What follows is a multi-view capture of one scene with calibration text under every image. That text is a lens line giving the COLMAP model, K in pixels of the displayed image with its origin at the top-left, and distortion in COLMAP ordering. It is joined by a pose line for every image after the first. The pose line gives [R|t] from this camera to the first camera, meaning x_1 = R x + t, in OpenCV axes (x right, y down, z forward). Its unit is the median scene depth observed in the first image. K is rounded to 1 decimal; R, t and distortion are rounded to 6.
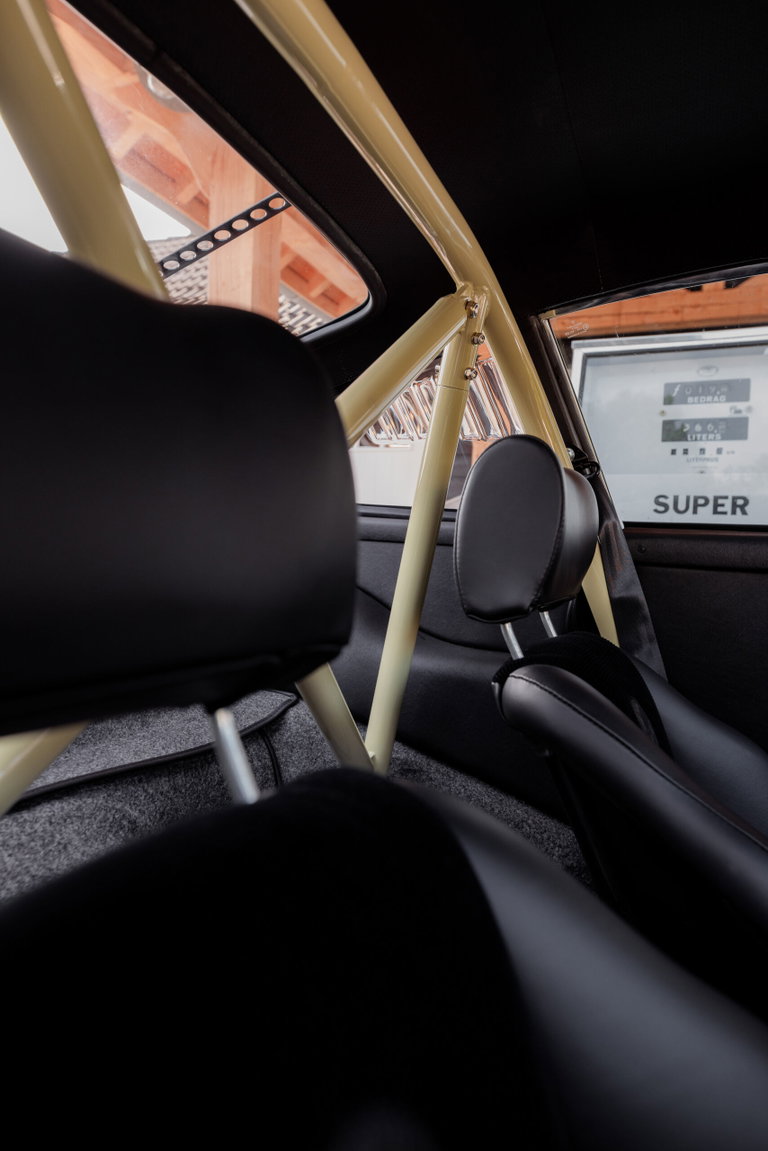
lens RADIAL K [[682.5, 0, 384.0], [0, 682.5, 575.5], [0, 0, 1]] dist [-0.000523, -0.000072]
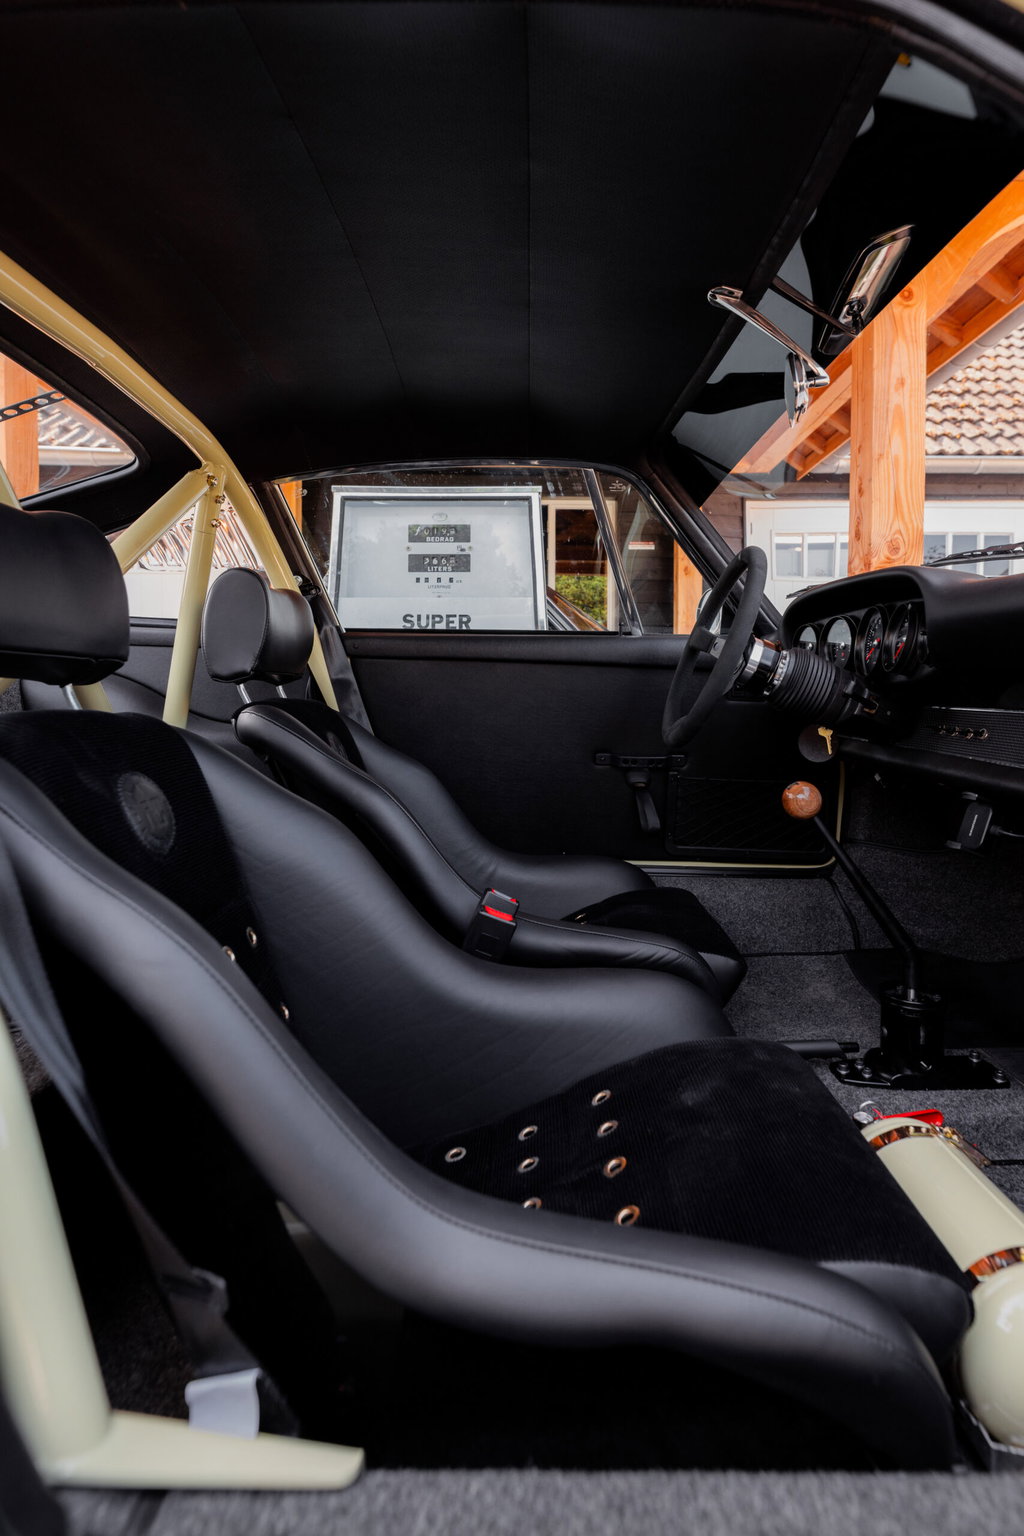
lens RADIAL K [[777.1, 0, 536.8], [0, 777.1, 718.0], [0, 0, 1]] dist [0.001337, -0.001621]
pose [[0.910518, -0.052230, 0.410158, 0.041204], [0.052002, 0.998578, 0.011718, 0.114425], [-0.410187, 0.010659, 0.911939, -0.667796]]
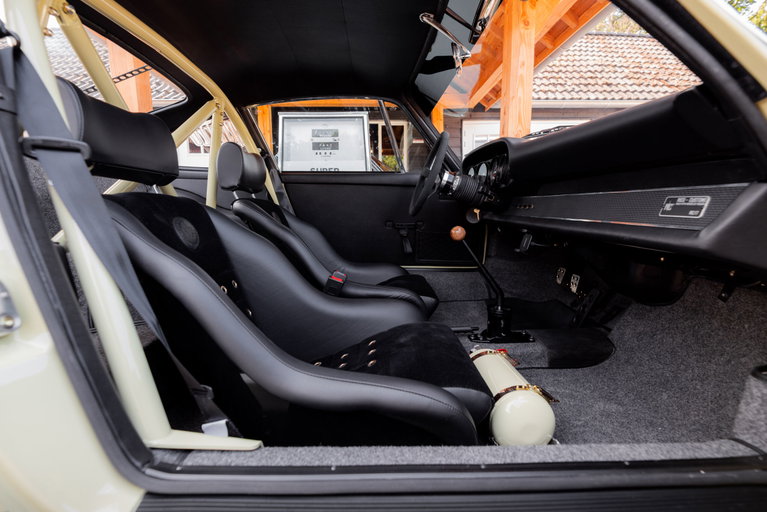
lens RADIAL K [[324.4, 0, 383.5], [0, 324.4, 256.0], [0, 0, 1]] dist [-0.002961, -0.000207]
pose [[0.907284, -0.108081, 0.406392, 0.111868], [0.063330, 0.990503, 0.122040, 0.184857], [-0.415723, -0.084988, 0.905512, -0.756602]]
